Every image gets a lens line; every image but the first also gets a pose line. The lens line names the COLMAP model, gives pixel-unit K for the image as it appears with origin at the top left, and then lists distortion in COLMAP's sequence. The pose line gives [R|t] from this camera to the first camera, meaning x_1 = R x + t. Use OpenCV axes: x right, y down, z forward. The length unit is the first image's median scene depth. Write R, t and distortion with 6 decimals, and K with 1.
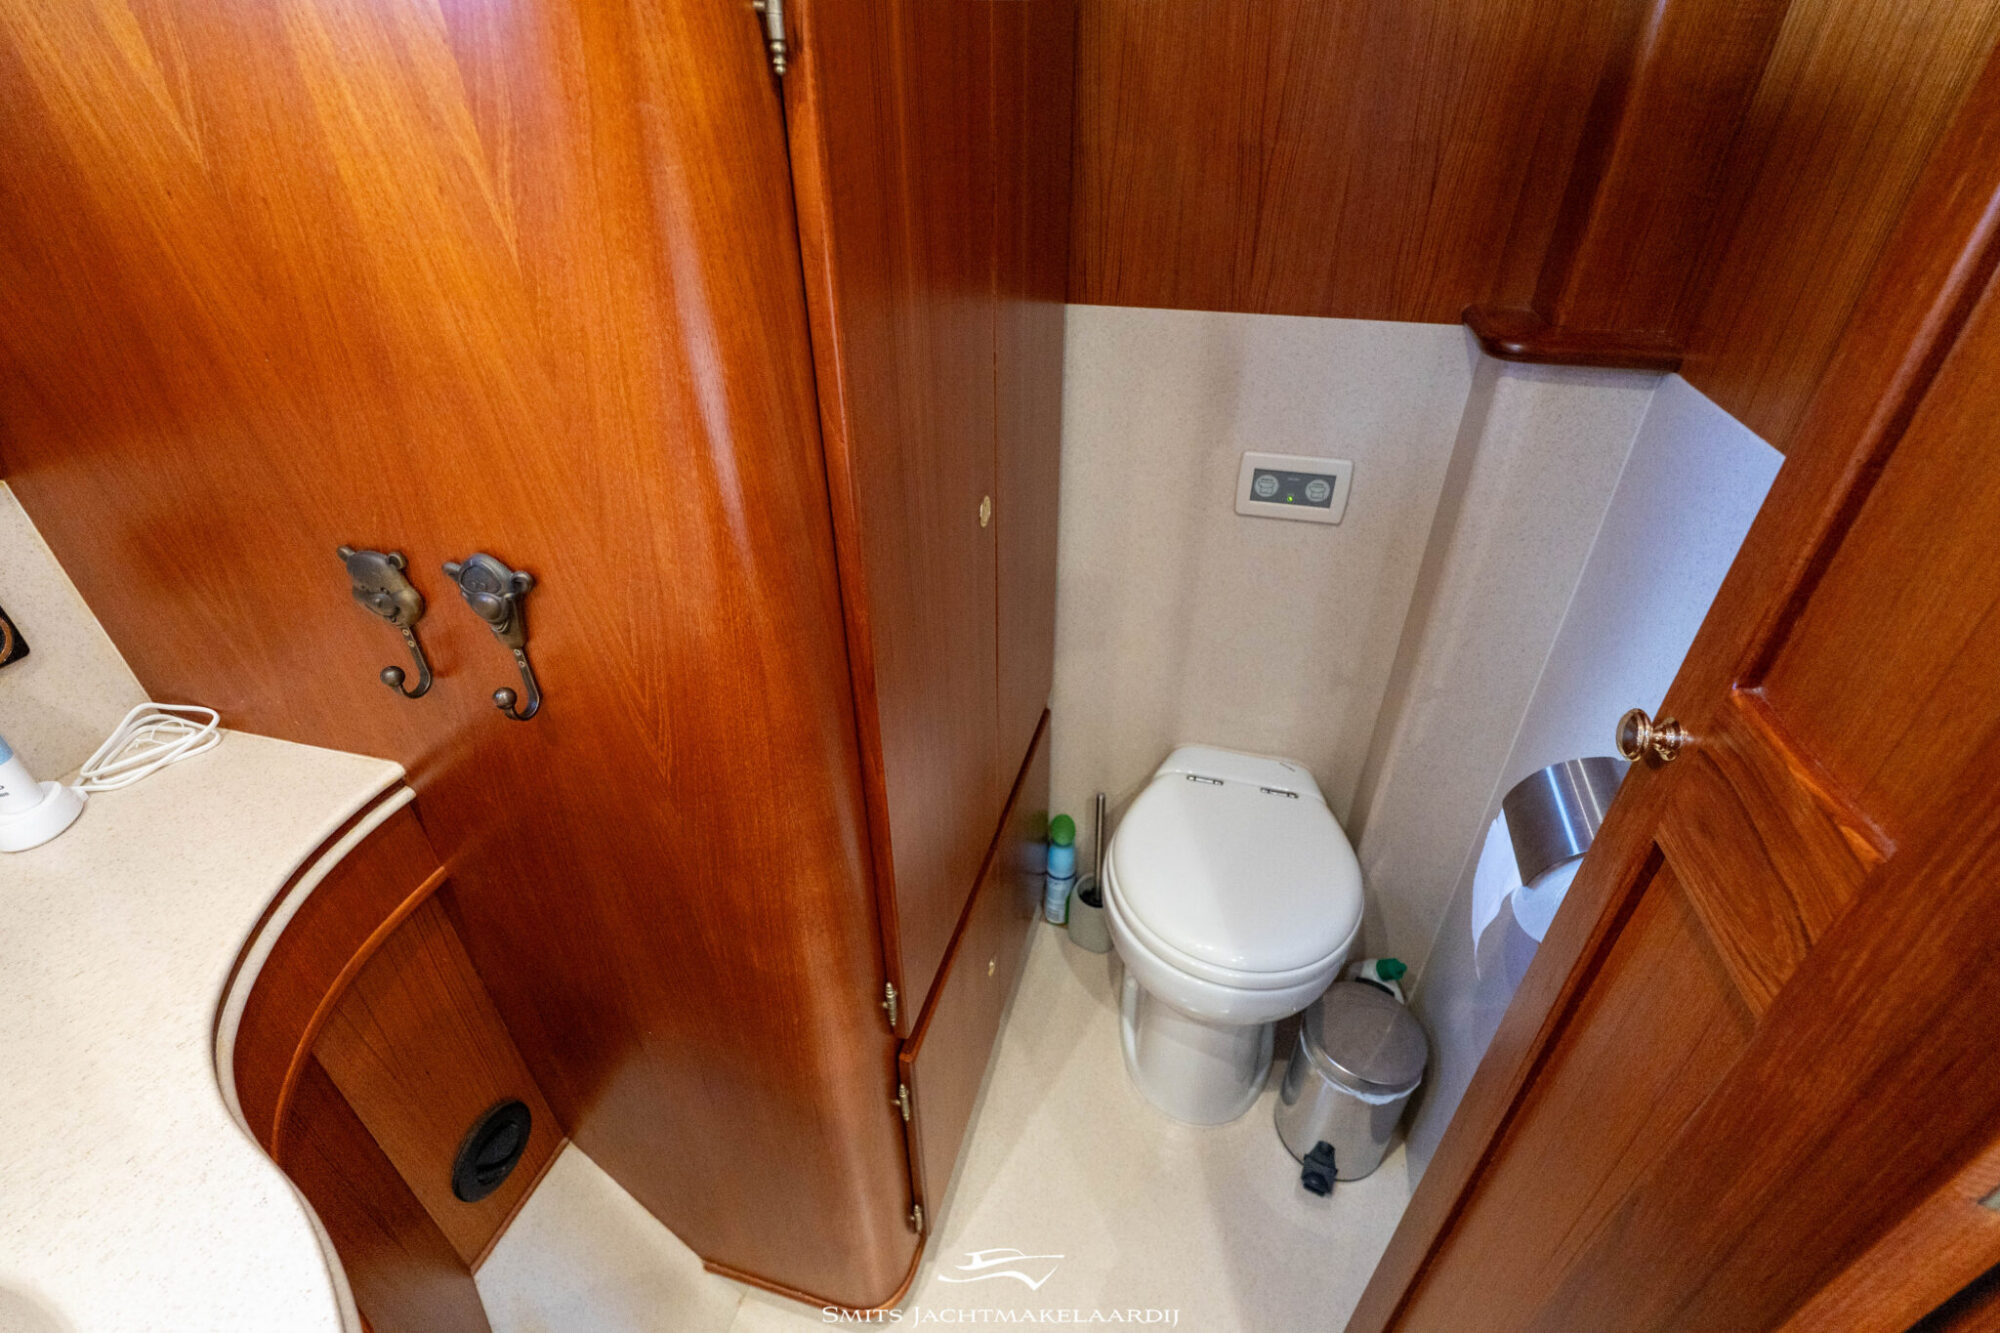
lens RADIAL K [[878.8, 0, 998.2], [0, 878.8, 680.0], [0, 0, 1]] dist [-0.002901, 0.000579]
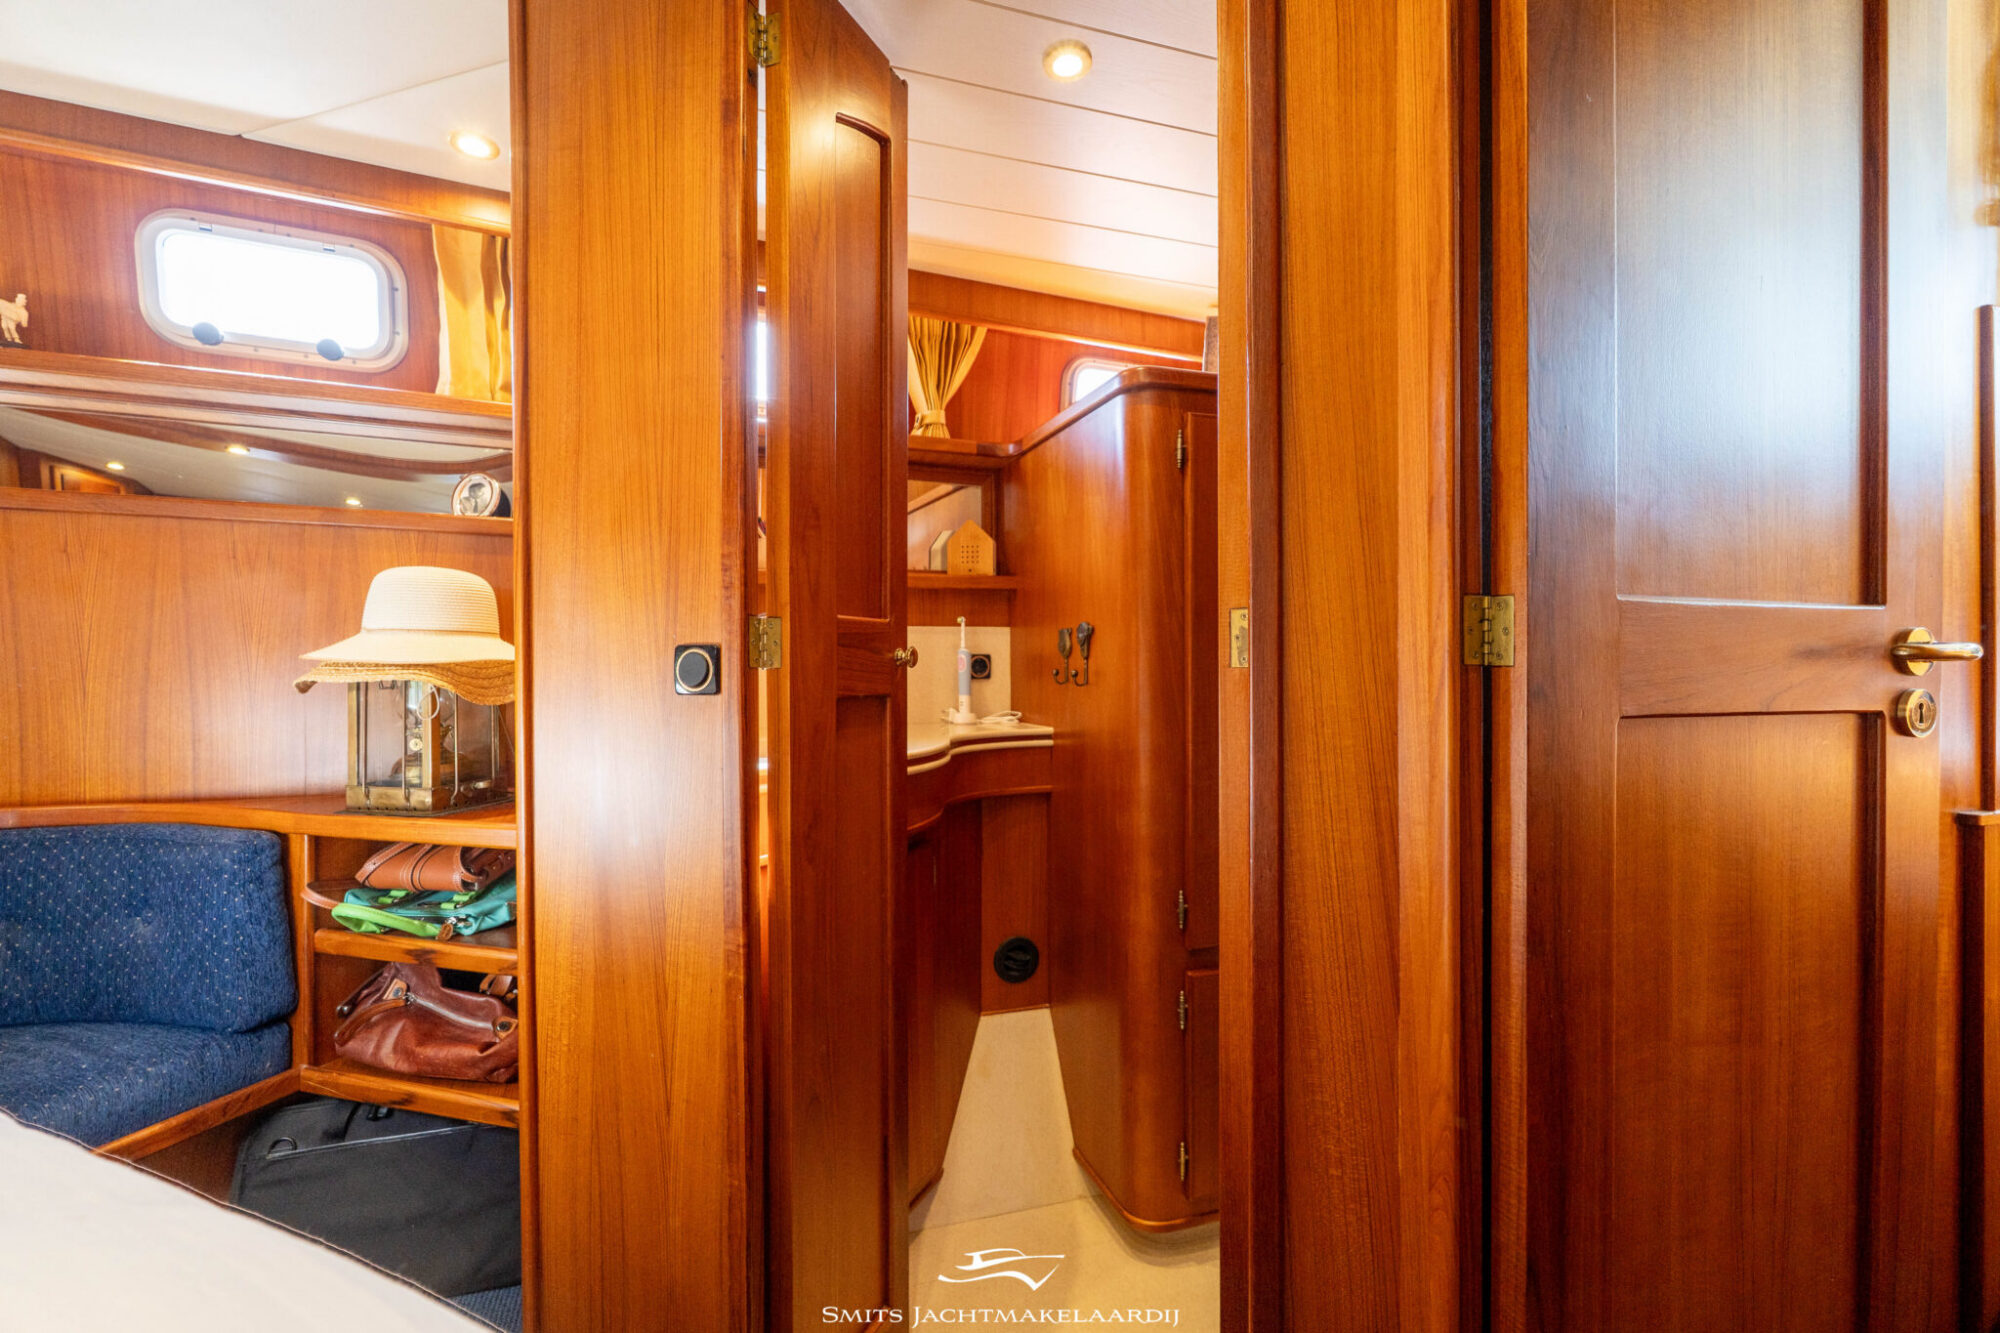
lens RADIAL K [[878.8, 0, 1002.3], [0, 878.8, 666.0], [0, 0, 1]] dist [-0.002901, 0.000579]
pose [[0.566496, 0.014805, -0.823931, 1.290786], [-0.461309, 0.834193, -0.302185, 0.760230], [0.682844, 0.551273, 0.479397, -0.410238]]
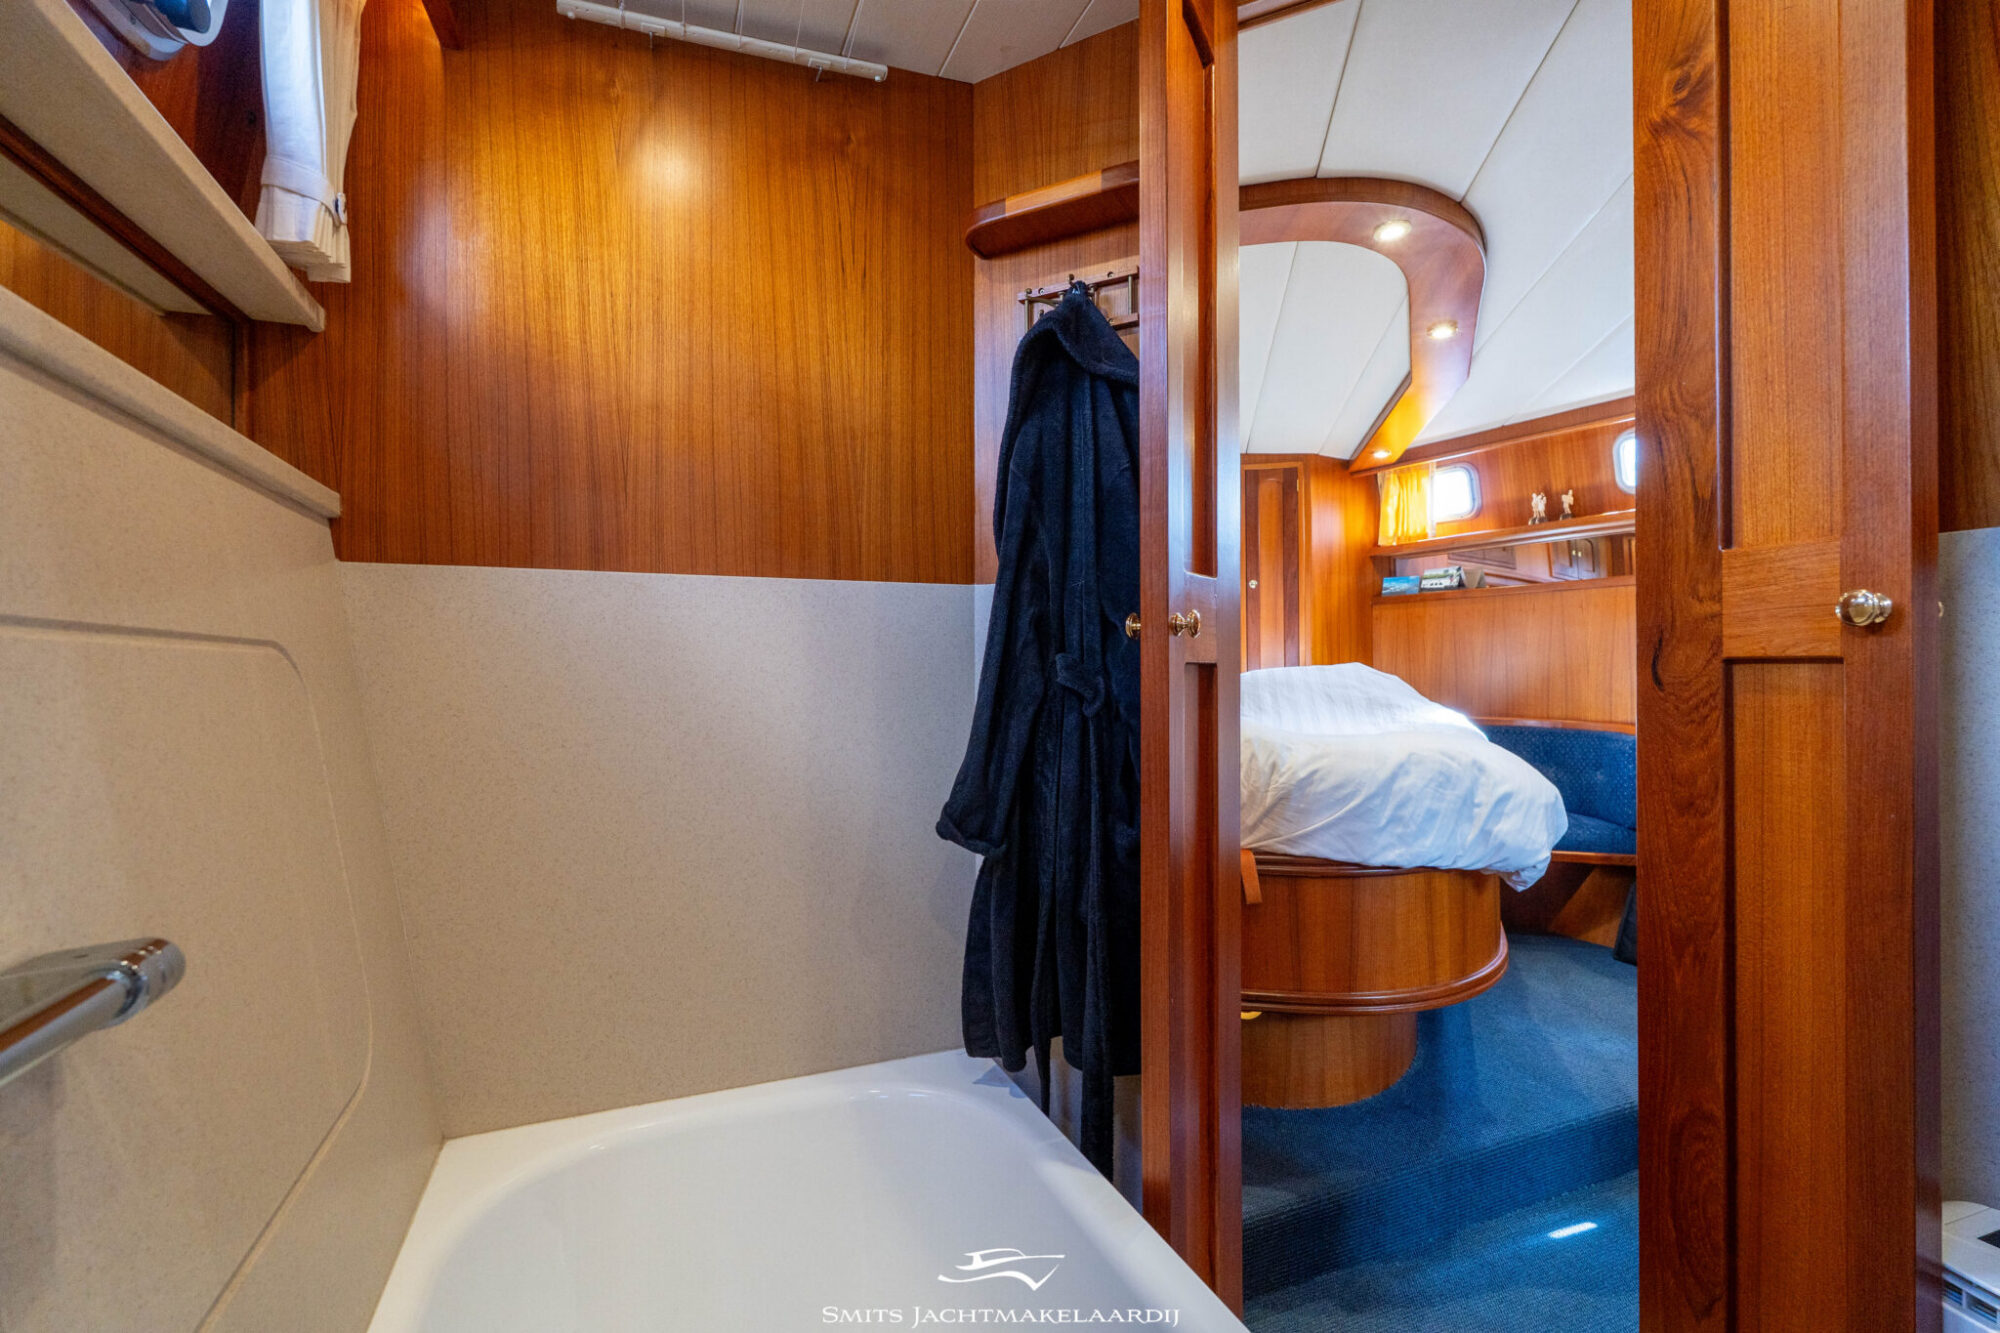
lens RADIAL K [[878.8, 0, 997.4], [0, 878.8, 667.9], [0, 0, 1]] dist [-0.002901, 0.000579]
pose [[-0.786400, 0.011282, -0.617614, 3.322284], [-0.334971, 0.832274, 0.441718, 0.250484], [0.519008, 0.554250, -0.650721, 0.403784]]
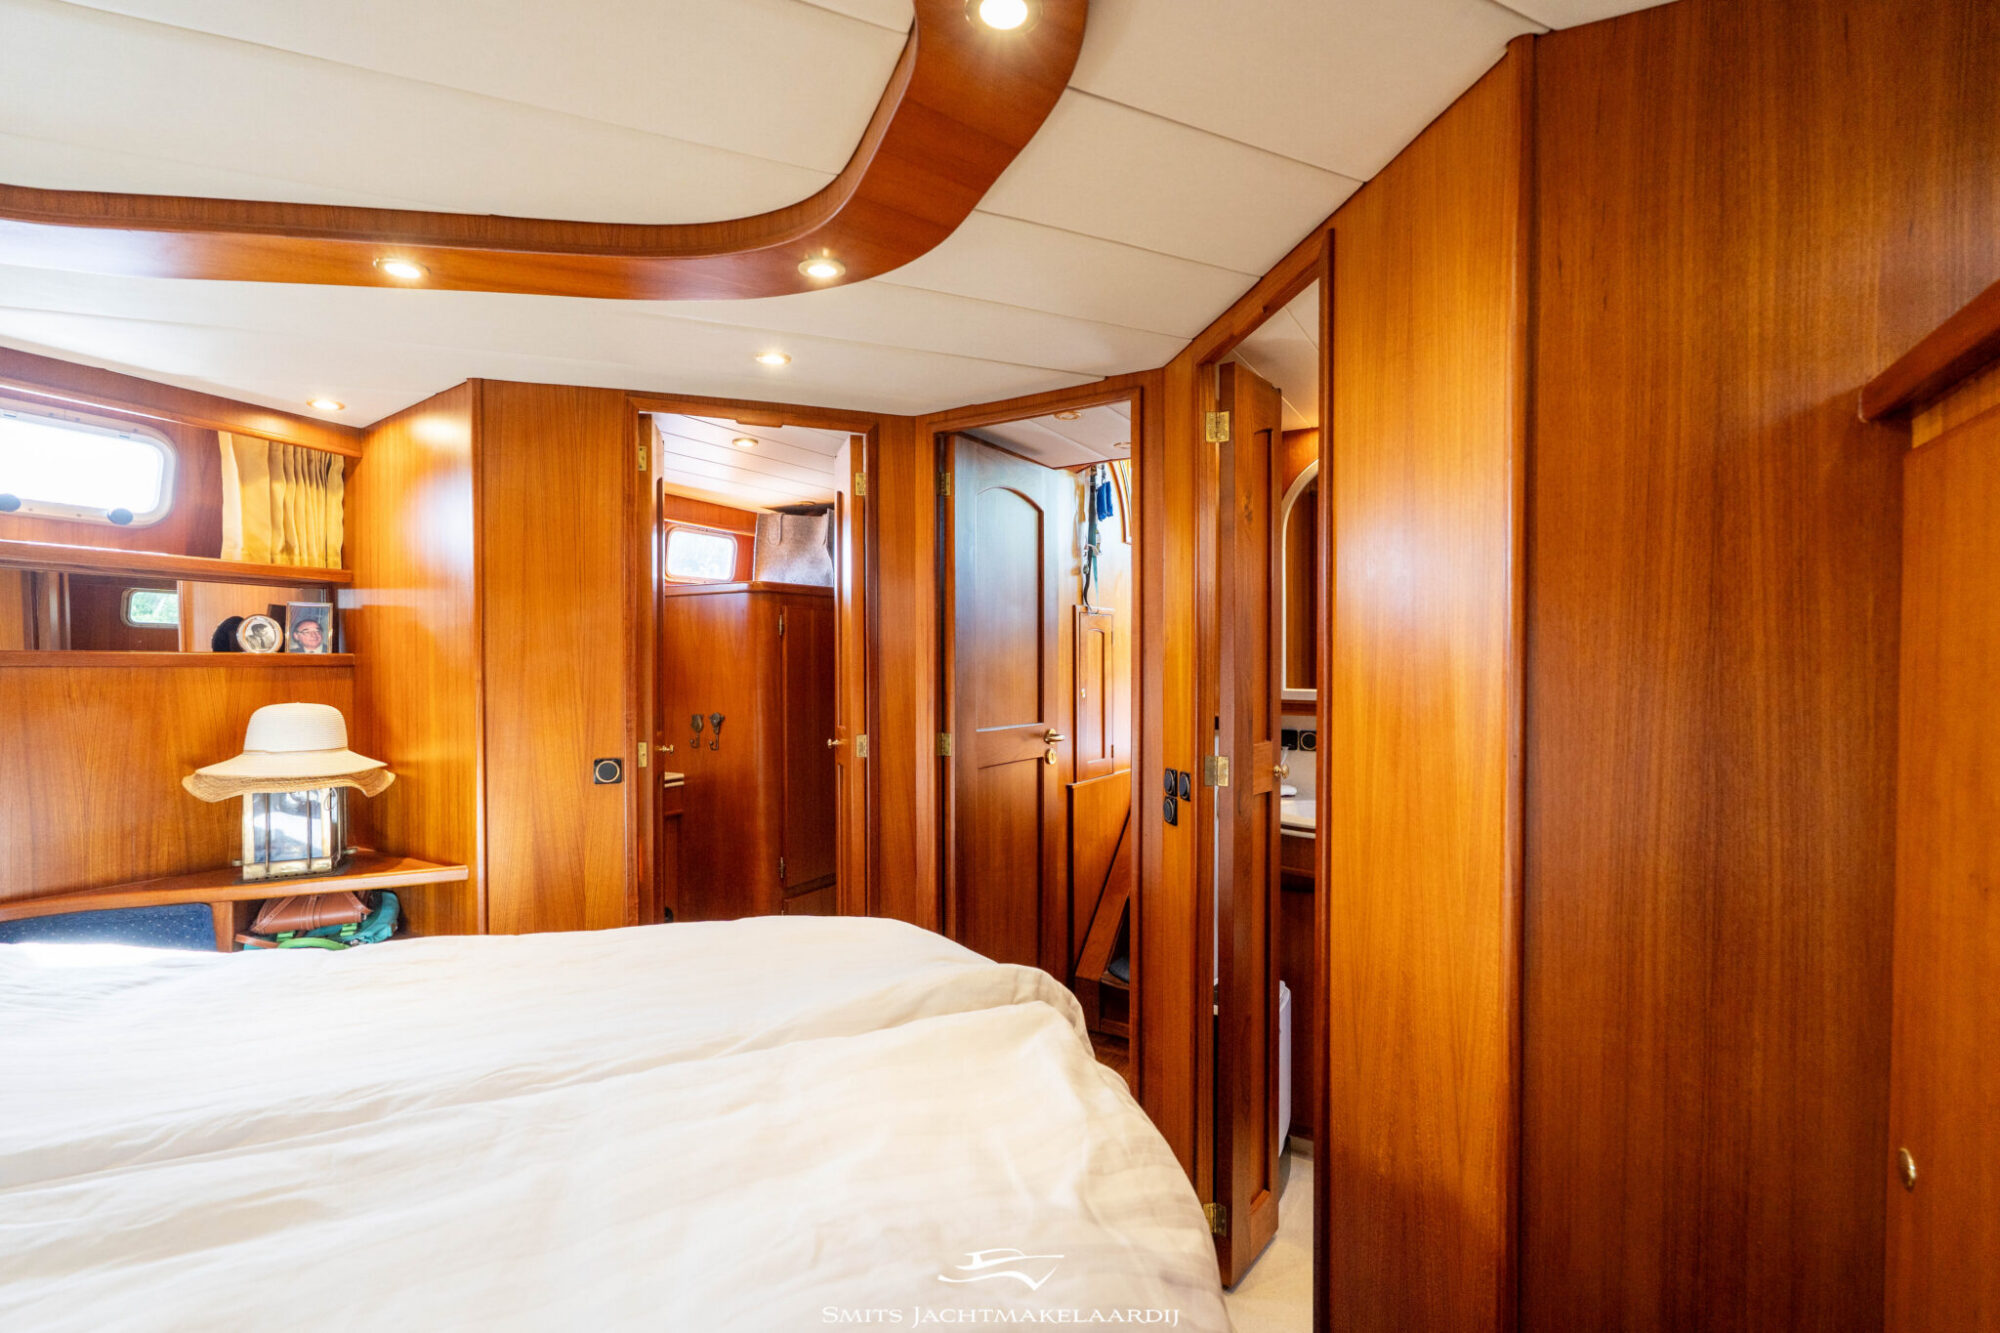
lens RADIAL K [[878.8, 0, 990.5], [0, 878.8, 670.0], [0, 0, 1]] dist [-0.002901, 0.000579]
pose [[0.957187, 0.014583, -0.289103, 1.828564], [-0.168643, 0.839826, -0.515996, 1.521050], [0.235271, 0.542660, 0.806330, -2.180460]]
